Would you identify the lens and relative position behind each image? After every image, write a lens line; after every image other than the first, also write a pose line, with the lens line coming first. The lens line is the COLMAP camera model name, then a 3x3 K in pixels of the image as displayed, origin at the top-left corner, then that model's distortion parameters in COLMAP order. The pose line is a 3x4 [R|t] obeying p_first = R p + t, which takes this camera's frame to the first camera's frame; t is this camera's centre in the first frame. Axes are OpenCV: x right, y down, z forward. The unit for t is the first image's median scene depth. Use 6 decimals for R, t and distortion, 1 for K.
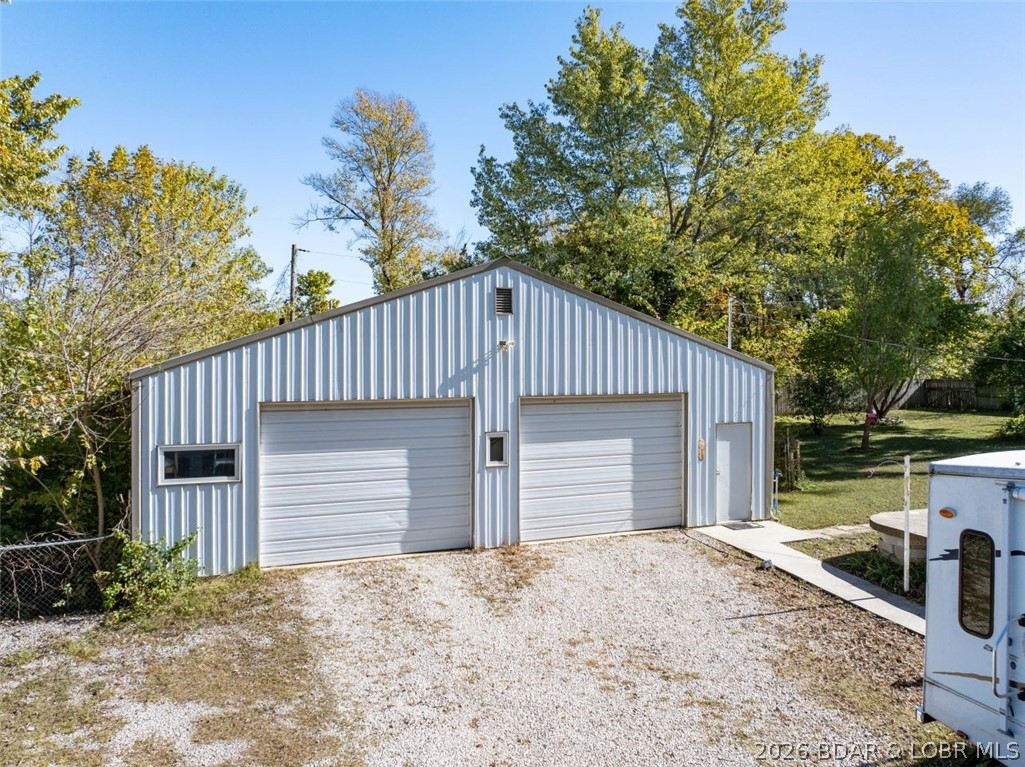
lens RADIAL K [[750.4, 0, 513.5], [0, 750.4, 348.0], [0, 0, 1]] dist [-0.032809, -0.002420]
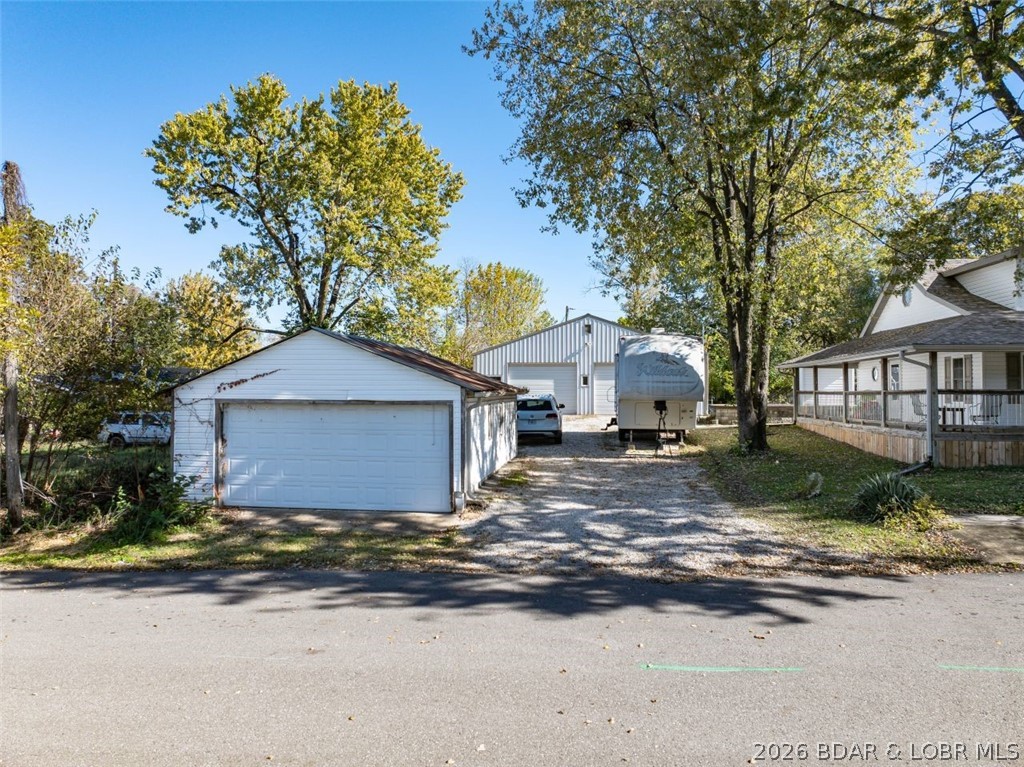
lens RADIAL K [[719.5, 0, 511.8], [0, 719.5, 381.3], [0, 0, 1]] dist [-0.001590, -0.000412]
pose [[0.878776, -0.003459, -0.477223, 1.058262], [-0.000623, 0.999965, -0.008394, 0.162084], [0.477235, 0.007673, 0.878742, -1.576430]]
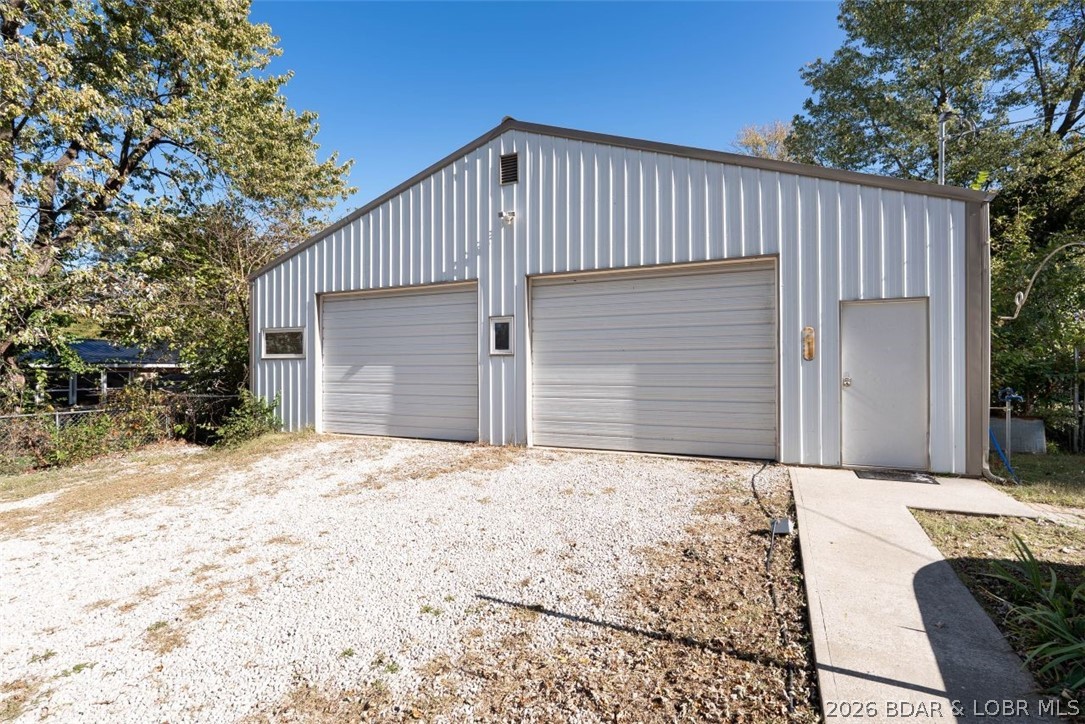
lens RADIAL K [[485.8, 0, 540.3], [0, 485.8, 362.4], [0, 0, 1]] dist [0.001492, 0.000399]
pose [[0.713142, -0.007609, -0.700978, 0.422599], [0.007970, 0.999964, -0.002746, 0.169967], [0.700974, -0.003628, 0.713177, 0.621676]]
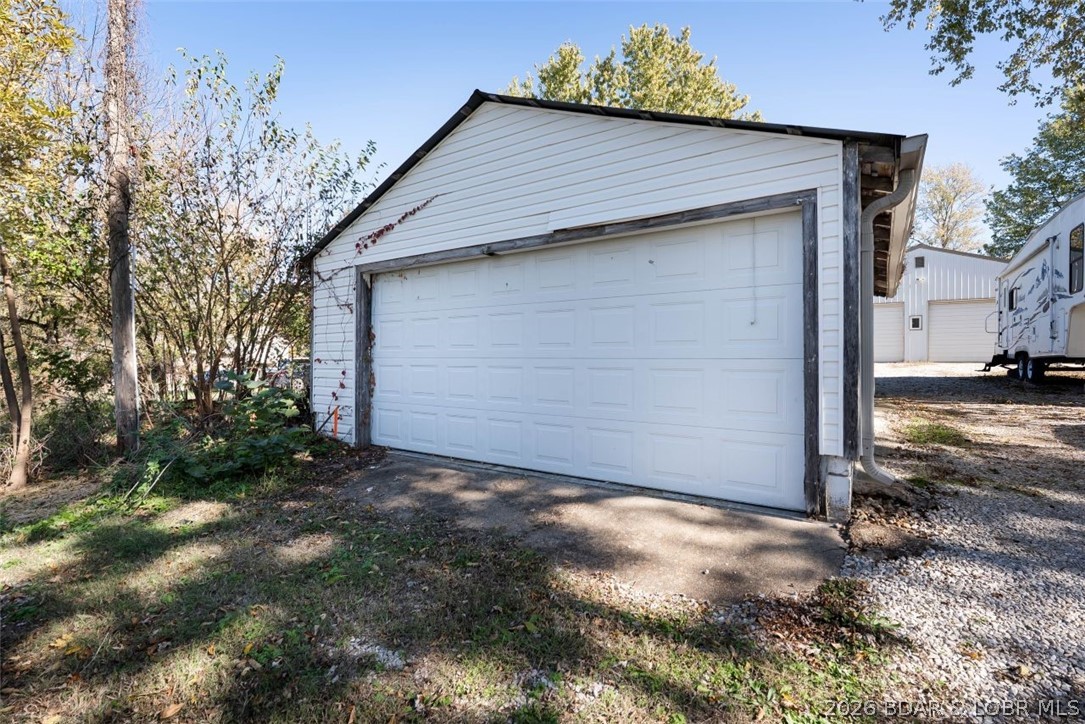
lens RADIAL K [[491.3, 0, 543.1], [0, 491.3, 366.0], [0, 0, 1]] dist [0.002264, -0.008369]
pose [[0.573781, 0.001927, -0.819007, 0.598957], [0.001845, 0.999992, 0.003645, 0.271064], [0.819007, -0.003602, 0.573772, -0.940352]]
